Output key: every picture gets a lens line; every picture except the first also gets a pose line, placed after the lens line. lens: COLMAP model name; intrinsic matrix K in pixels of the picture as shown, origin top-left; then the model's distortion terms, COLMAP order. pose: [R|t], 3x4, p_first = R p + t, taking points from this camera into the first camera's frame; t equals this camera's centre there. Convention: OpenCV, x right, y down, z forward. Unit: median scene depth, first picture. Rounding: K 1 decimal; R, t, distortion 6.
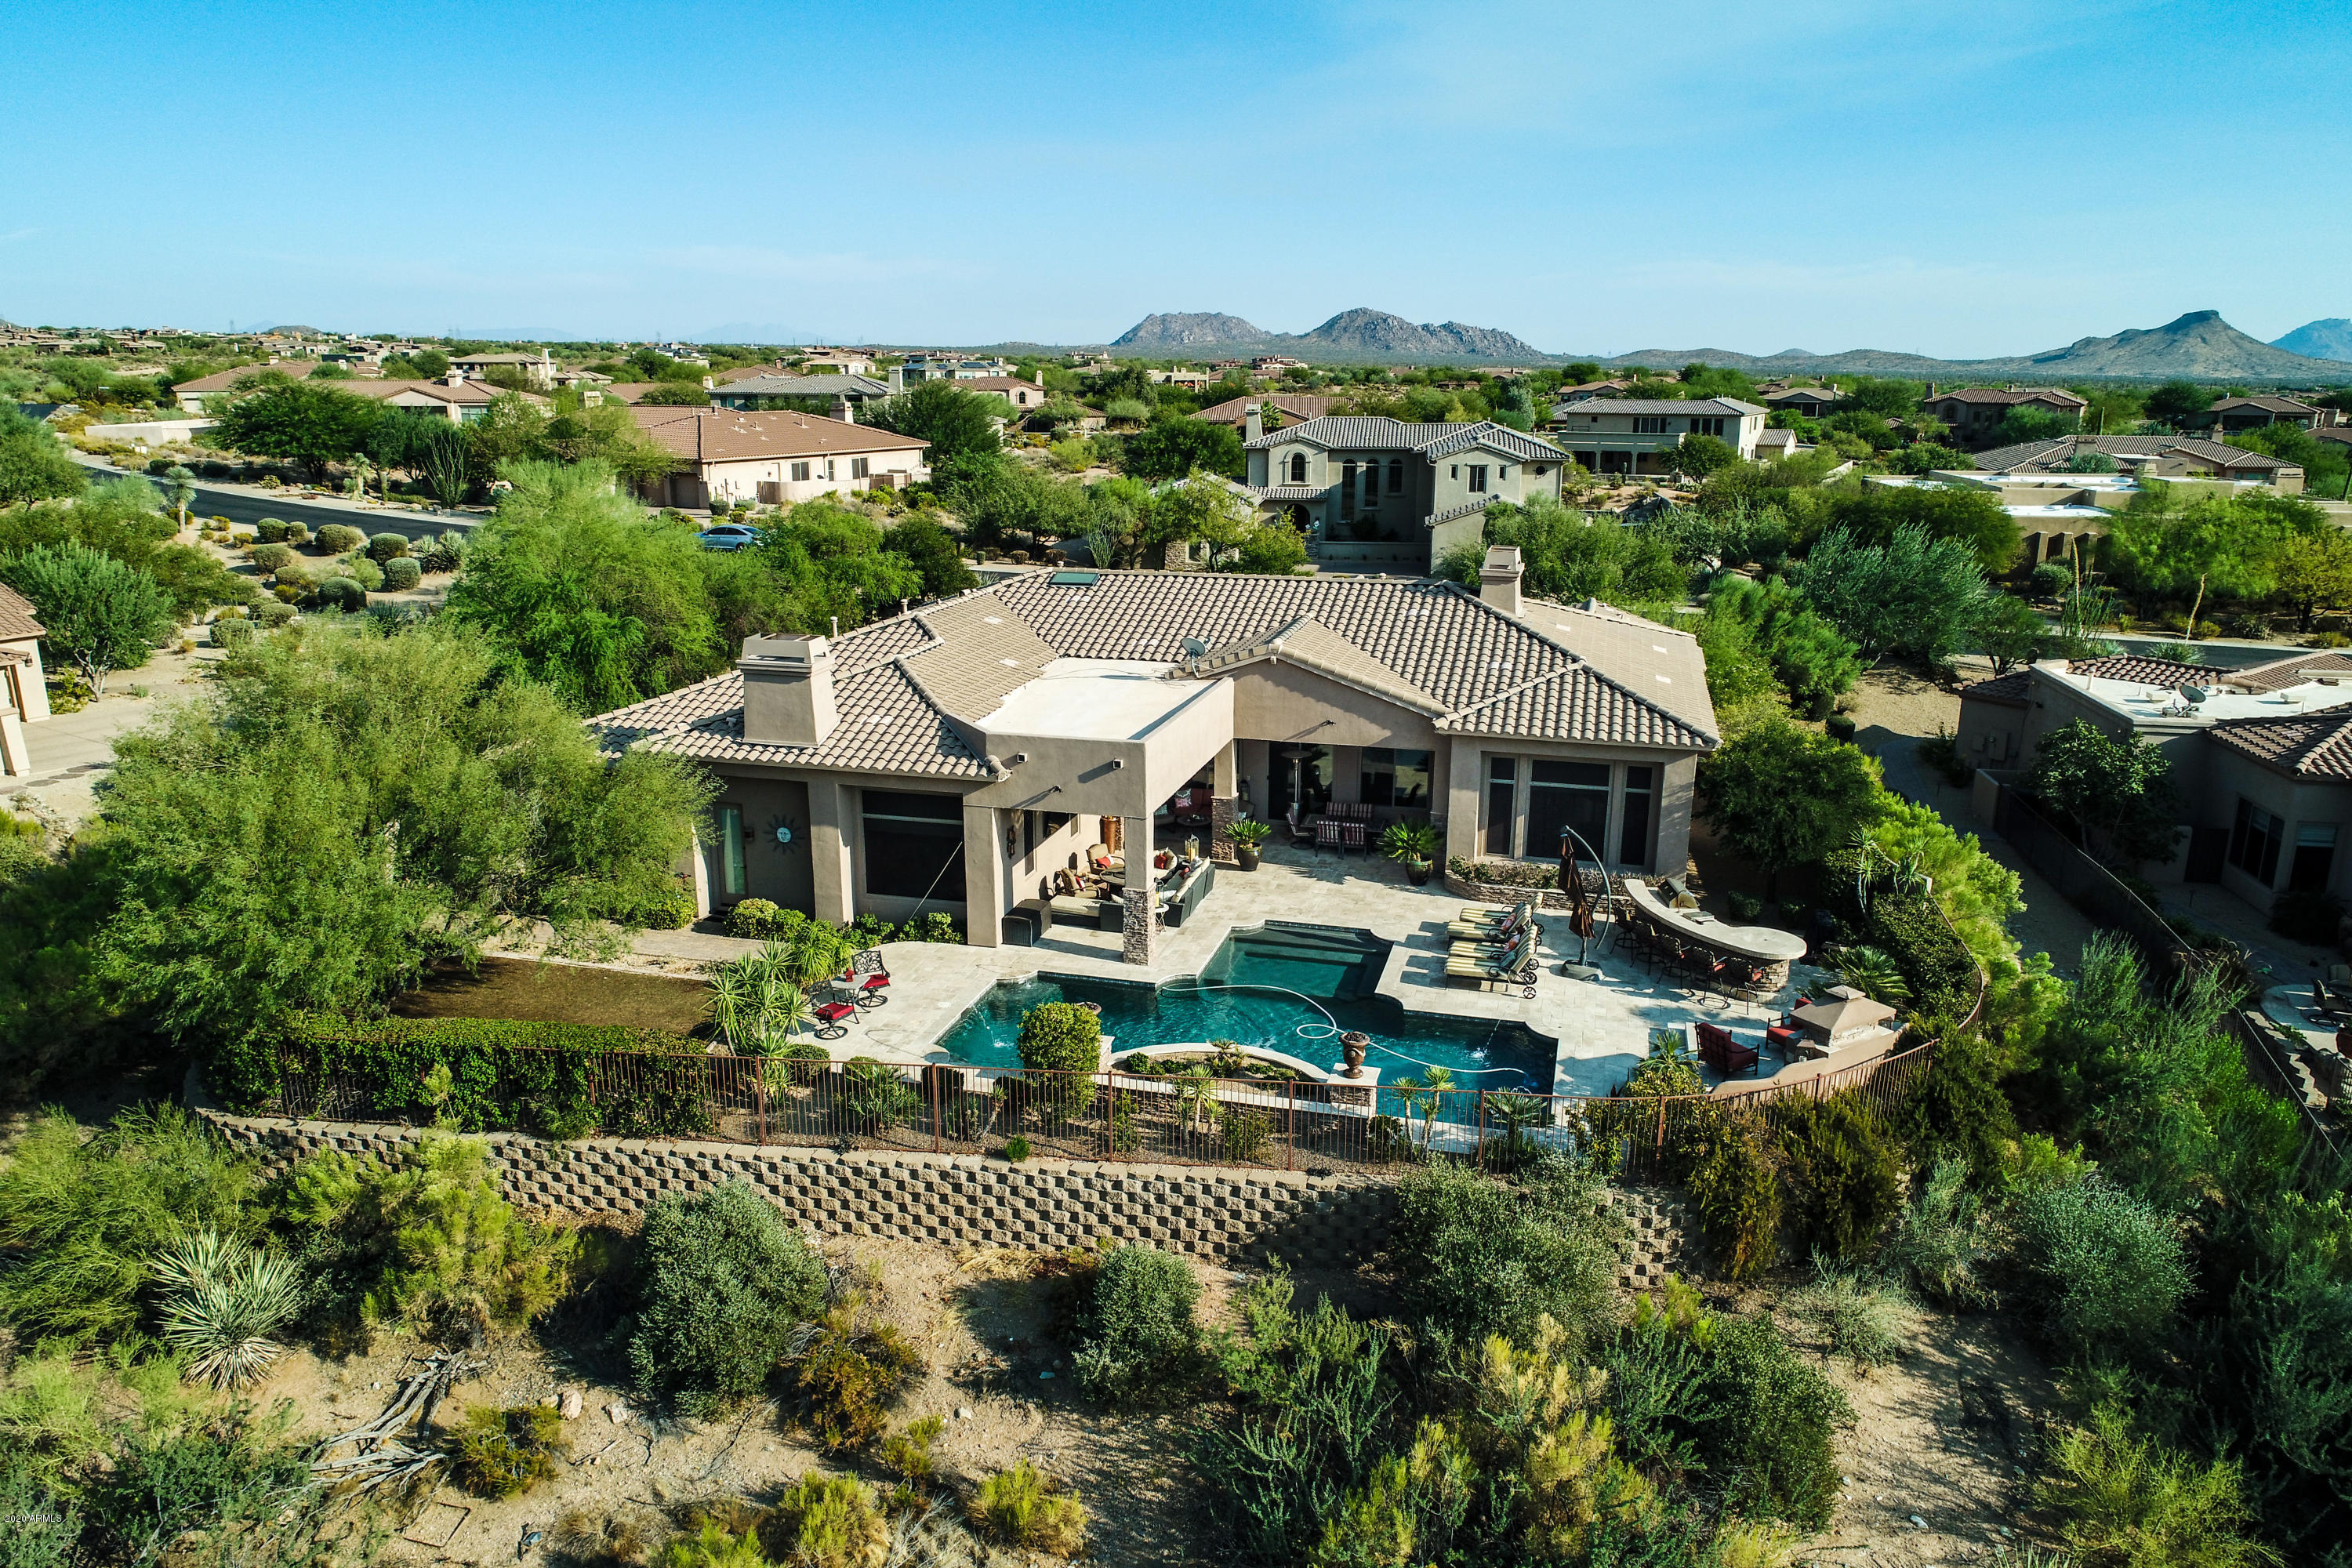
lens RADIAL K [[1577.0, 0, 1175.0], [0, 1577.0, 794.0], [0, 0, 1]] dist [-0.010173, 0.001342]
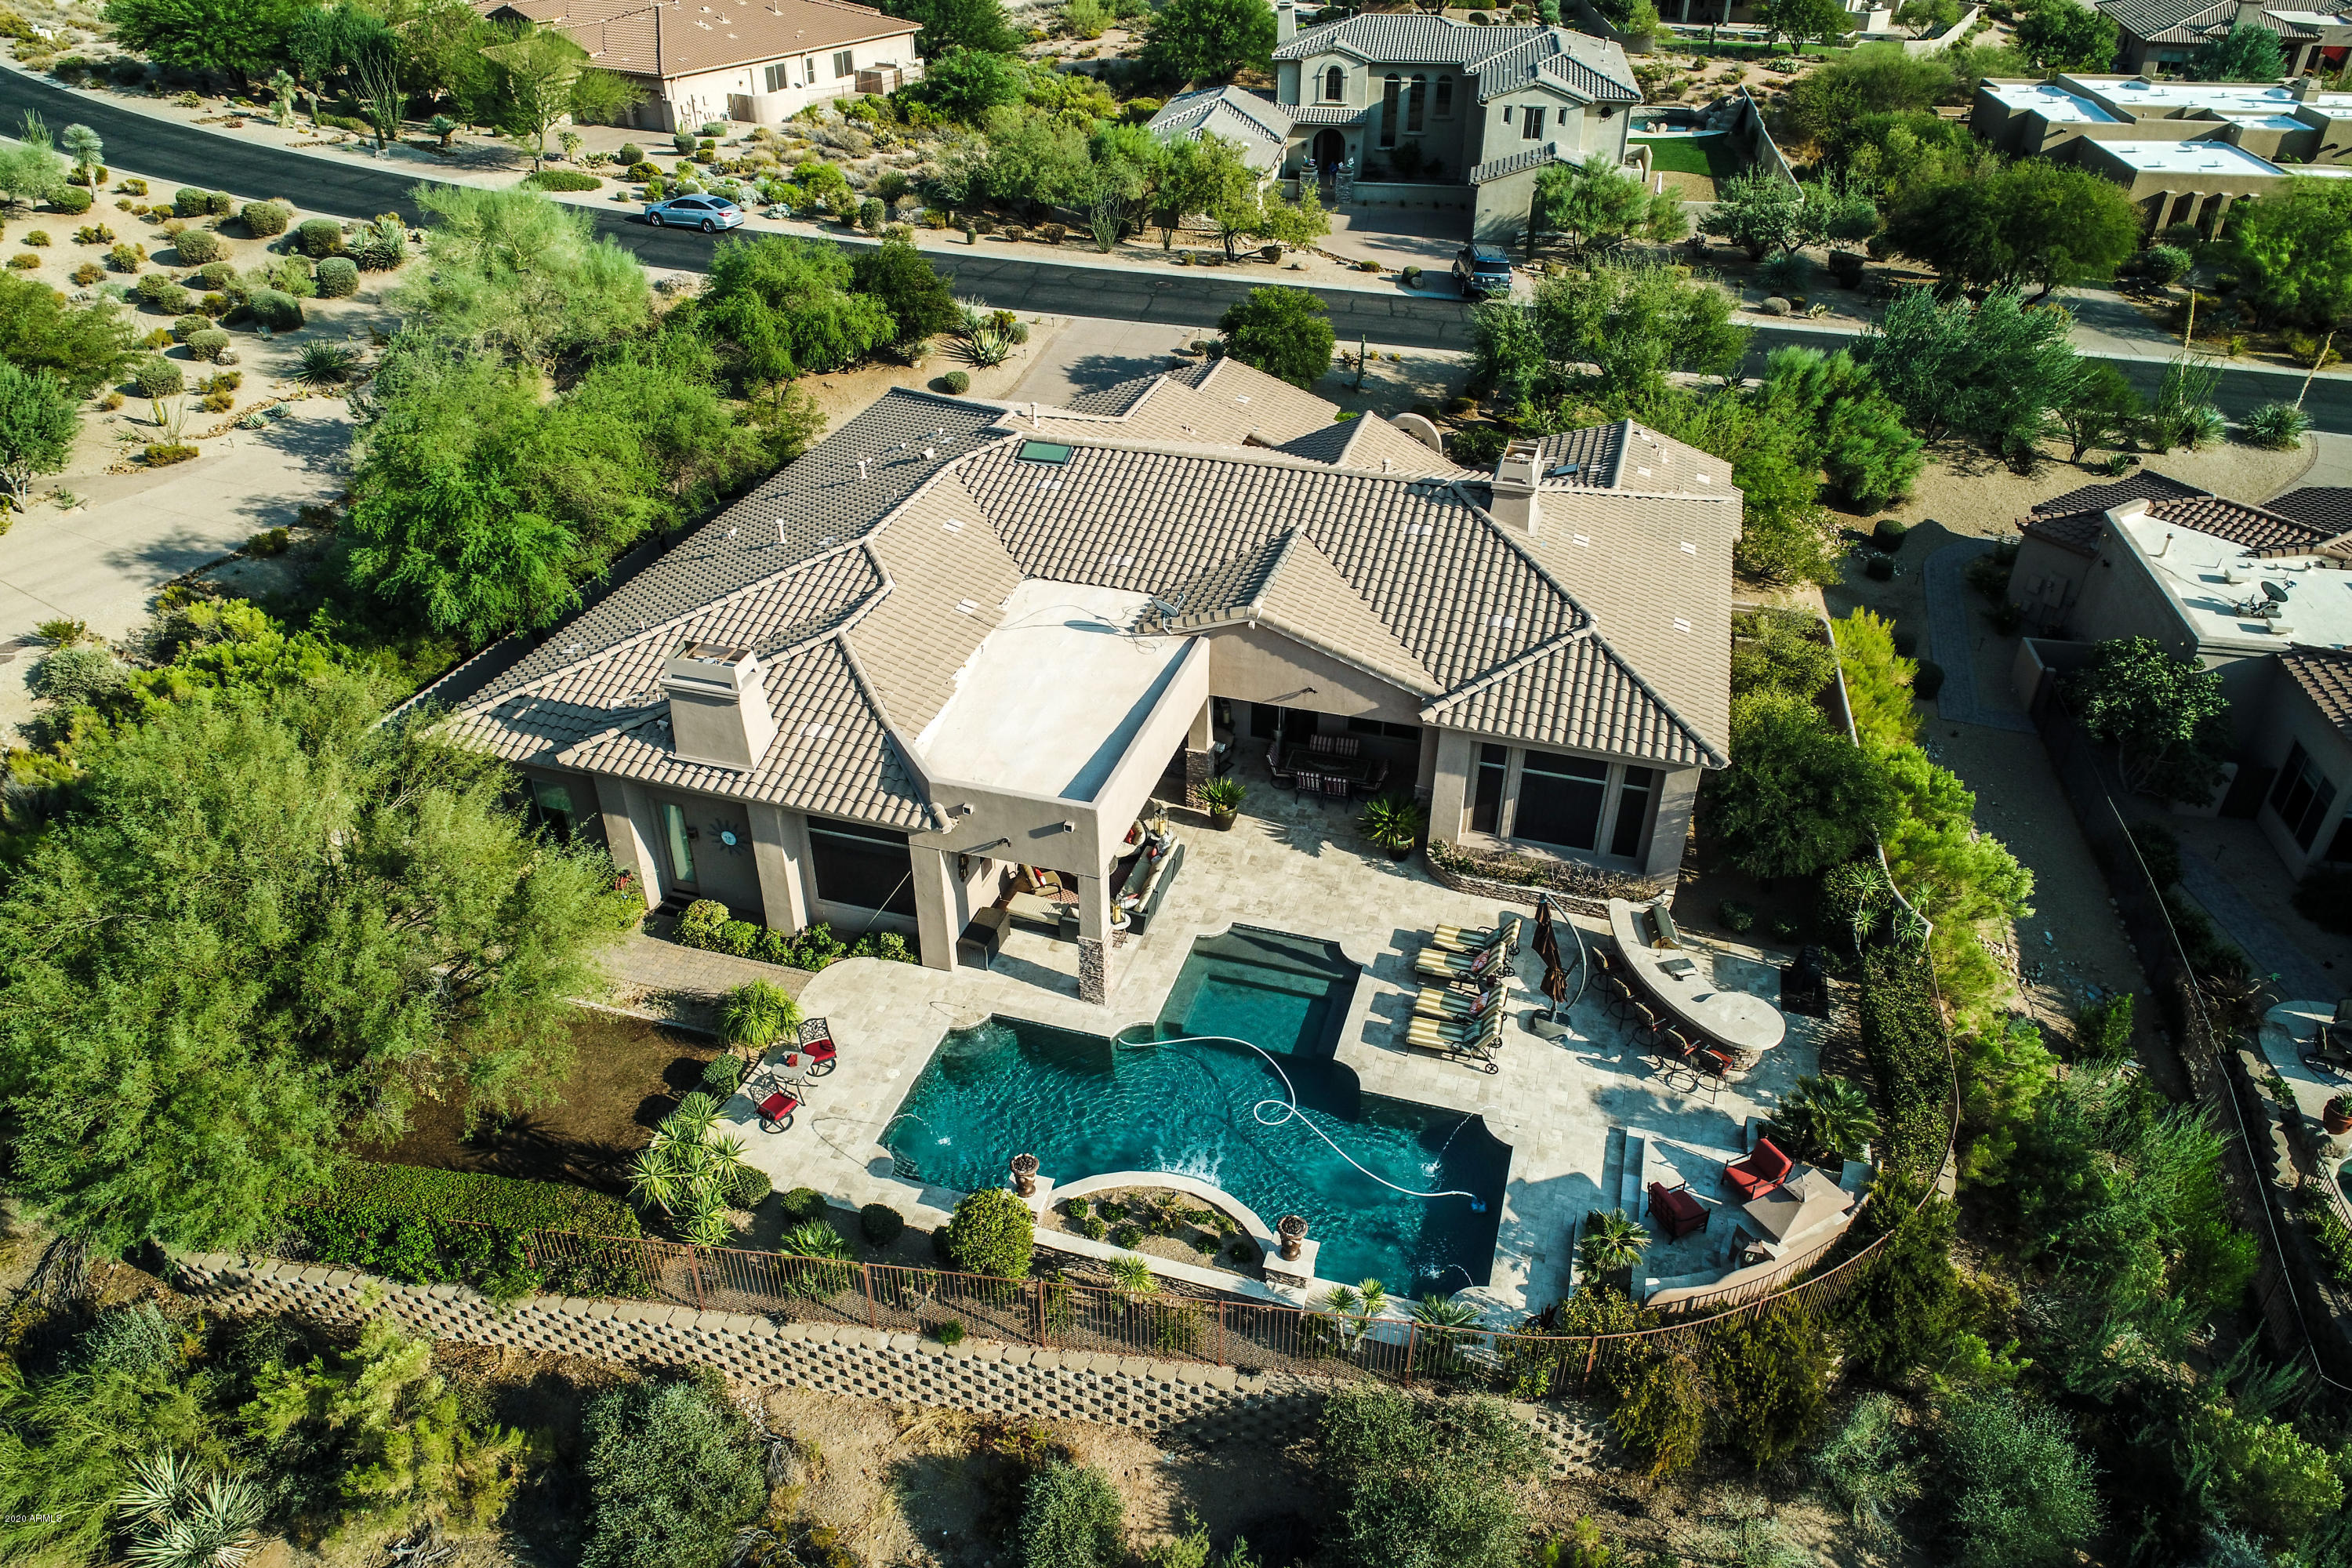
lens RADIAL K [[1577.0, 0, 1177.3], [0, 1577.0, 783.3], [0, 0, 1]] dist [-0.010173, 0.001342]
pose [[0.999659, 0.015437, -0.021041, 0.043622], [-0.008213, 0.951407, 0.307828, -0.305324], [0.024771, -0.307550, 0.951209, 0.110673]]
